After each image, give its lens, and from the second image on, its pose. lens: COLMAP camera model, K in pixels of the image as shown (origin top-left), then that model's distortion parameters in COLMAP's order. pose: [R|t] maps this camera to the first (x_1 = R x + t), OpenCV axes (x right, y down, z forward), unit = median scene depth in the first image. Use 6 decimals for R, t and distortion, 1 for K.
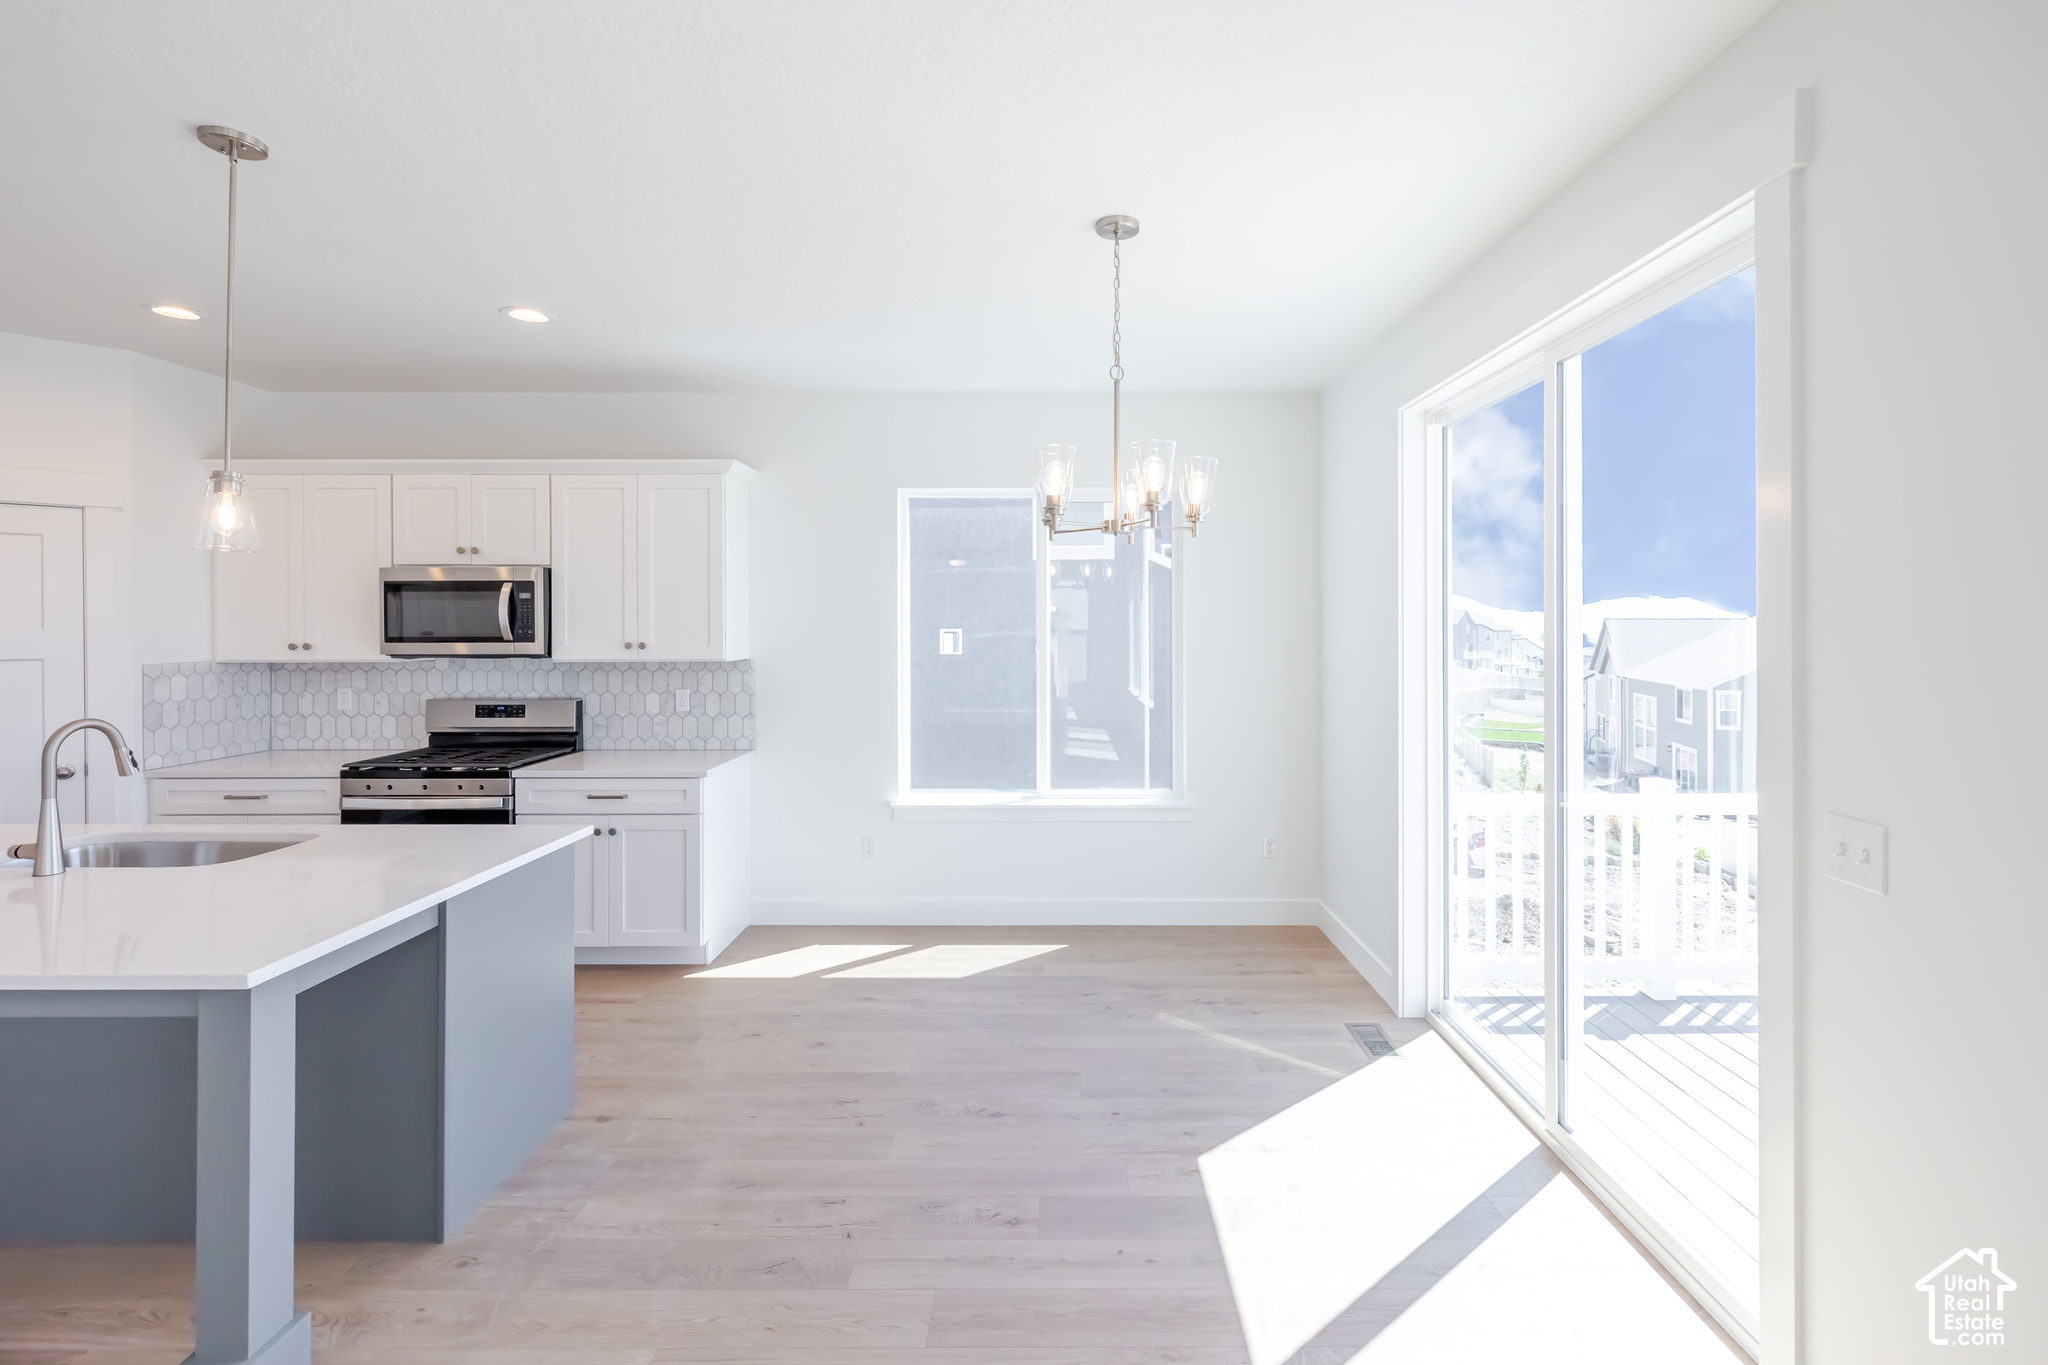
lens RADIAL K [[889.6, 0, 1027.2], [0, 889.6, 625.1], [0, 0, 1]] dist [0.000945, 0.000408]
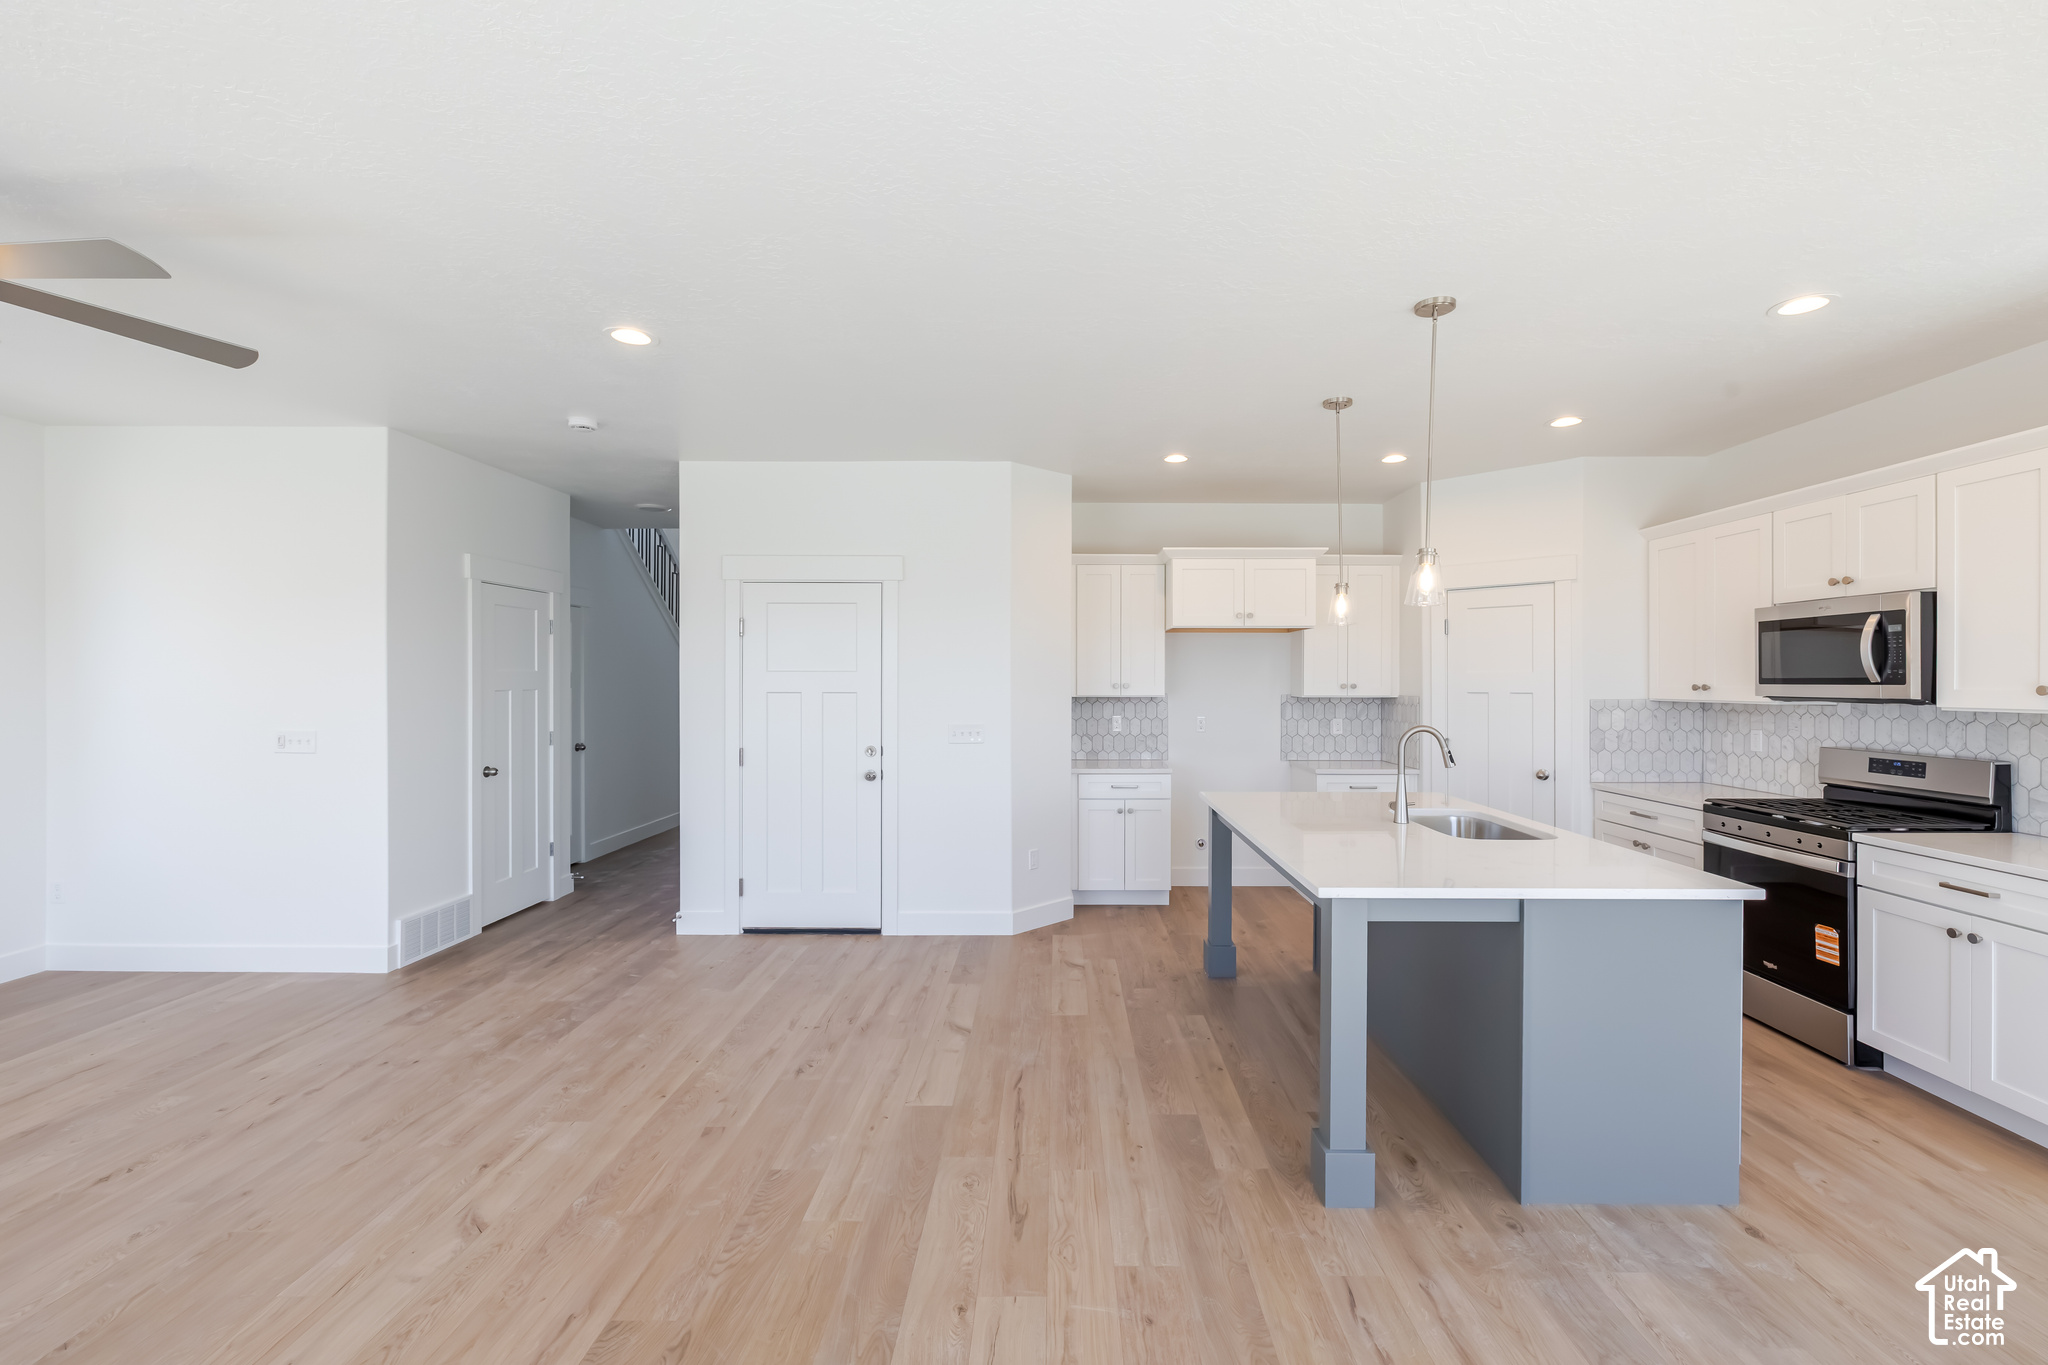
lens RADIAL K [[860.5, 0, 1064.4], [0, 860.5, 682.3], [0, 0, 1]] dist [0.000880, 0.000065]
pose [[0.027672, 0.004571, -0.999607, 0.212646], [-0.003433, 0.999984, 0.004477, 0.016208], [0.999611, 0.003308, 0.027687, 0.202395]]
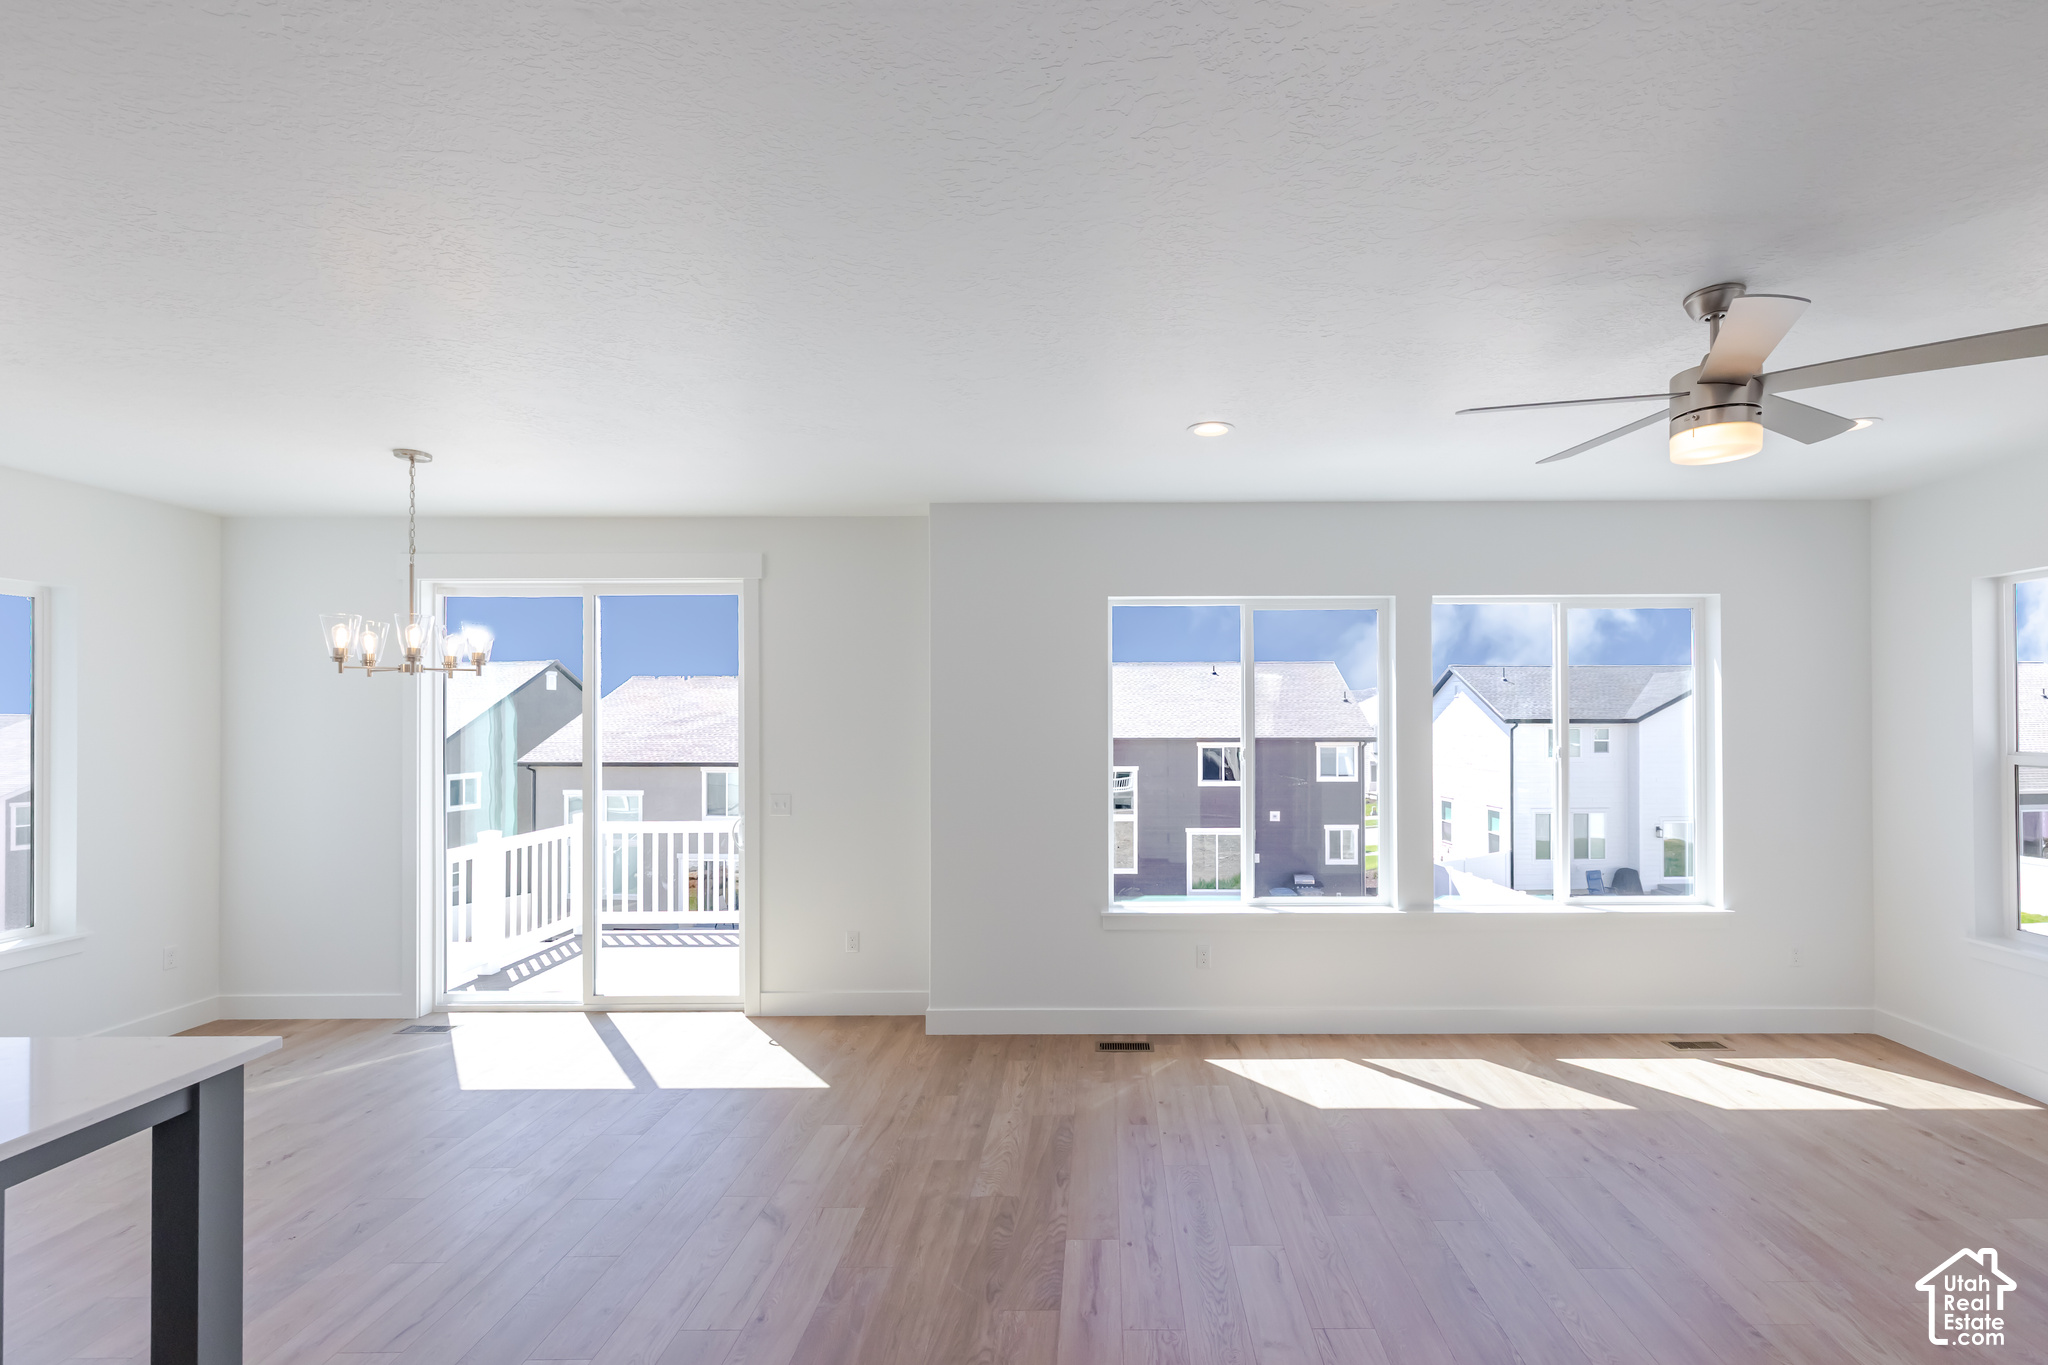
lens RADIAL K [[909.2, 0, 1112.6], [0, 909.2, 710.4], [0, 0, 1]] dist [0.000507, 0.000069]
pose [[-0.018783, 0.010579, 0.999768, -0.795808], [0.004943, 0.999933, -0.010488, -0.012628], [-0.999811, 0.004745, -0.018834, -0.041651]]
